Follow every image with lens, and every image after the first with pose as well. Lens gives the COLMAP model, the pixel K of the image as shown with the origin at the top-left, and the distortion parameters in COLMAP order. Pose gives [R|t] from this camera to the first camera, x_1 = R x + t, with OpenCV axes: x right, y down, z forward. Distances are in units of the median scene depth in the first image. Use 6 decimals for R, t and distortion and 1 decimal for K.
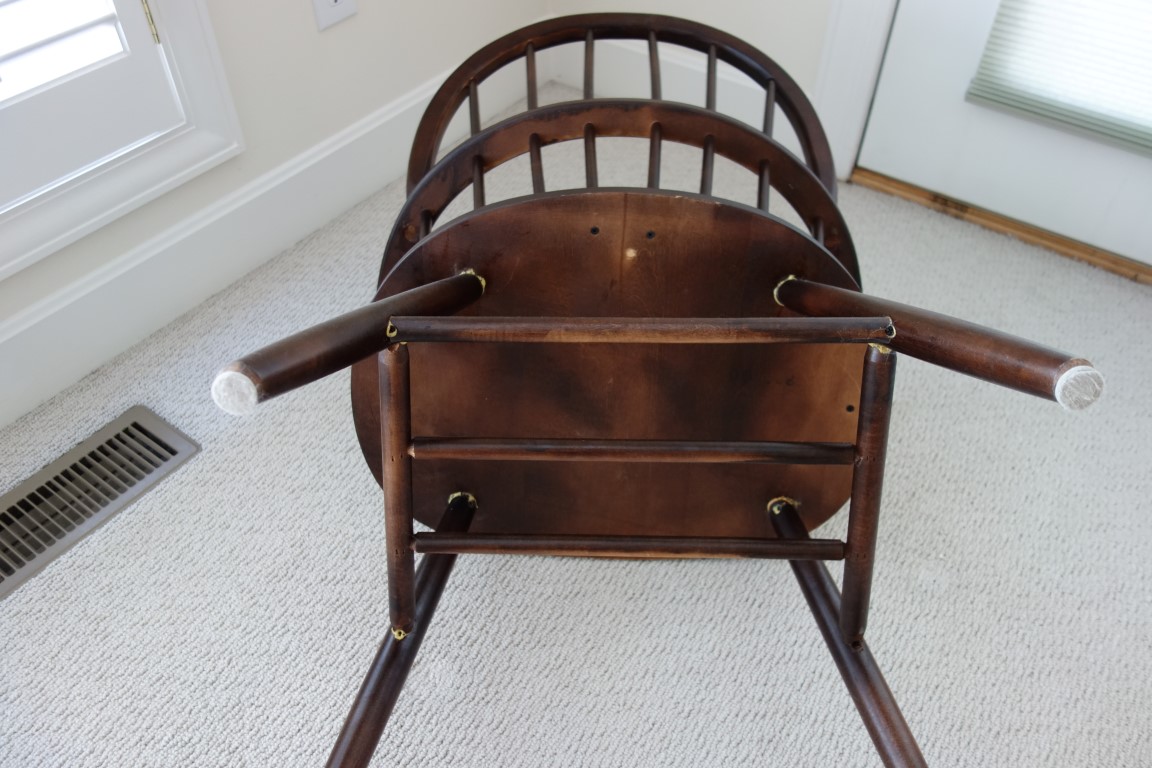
lens RADIAL K [[907.2, 0, 577.4], [0, 907.2, 386.0], [0, 0, 1]] dist [0.007596, -0.003529]
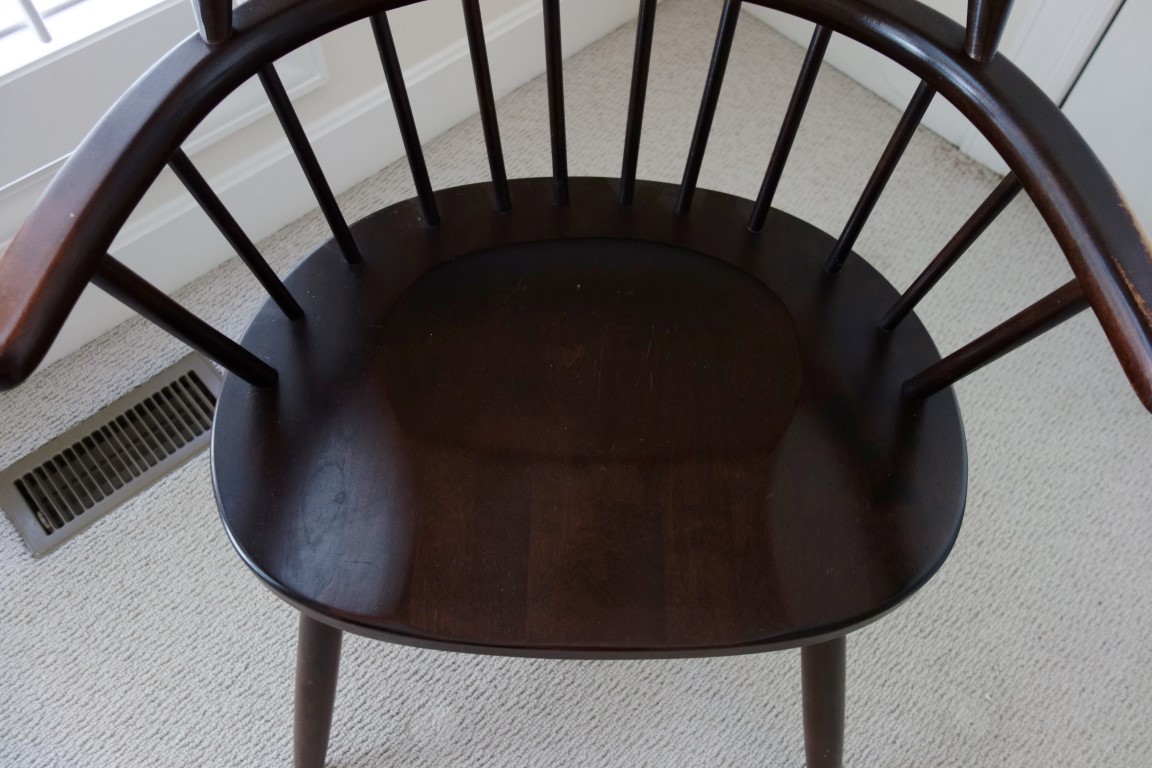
lens RADIAL K [[907.2, 0, 577.4], [0, 907.2, 386.0], [0, 0, 1]] dist [0.007596, -0.003529]
pose [[0.978896, 0.178977, -0.098637, 0.027347], [-0.151325, 0.959224, 0.238725, -0.293061], [0.137341, -0.218760, 0.966065, 0.122255]]
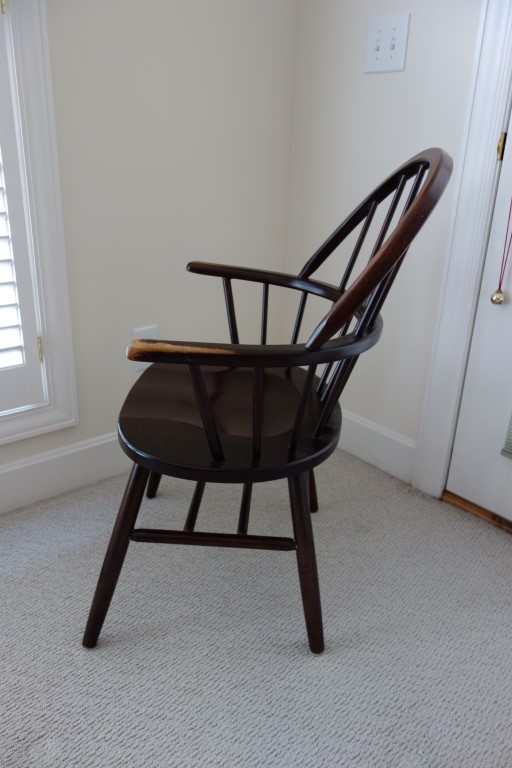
lens RADIAL K [[603.6, 0, 256.0], [0, 603.6, 384.0], [0, 0, 1]] dist [0.003020, -0.005115]
pose [[0.969144, 0.113430, -0.218845, 0.316008], [-0.192559, 0.902657, -0.384878, 0.089062], [0.153885, 0.415143, 0.896647, -0.093342]]
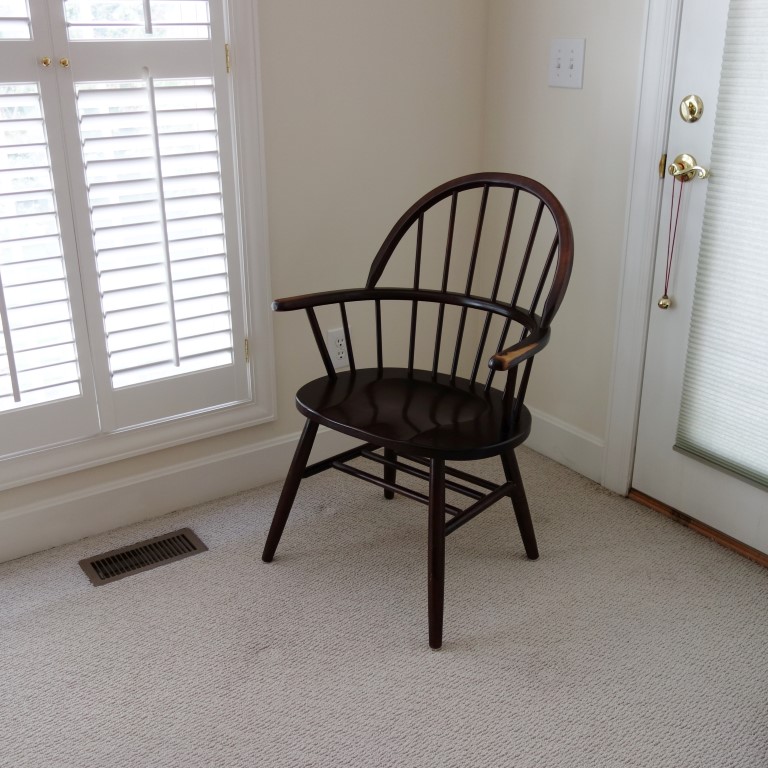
lens RADIAL K [[915.0, 0, 400.6], [0, 915.0, 387.2], [0, 0, 1]] dist [-0.005364, -0.001173]
pose [[0.943617, 0.115859, -0.310101, 0.641915], [-0.231683, 0.900232, -0.368653, 0.449530], [0.236451, 0.419712, 0.876318, -0.909294]]
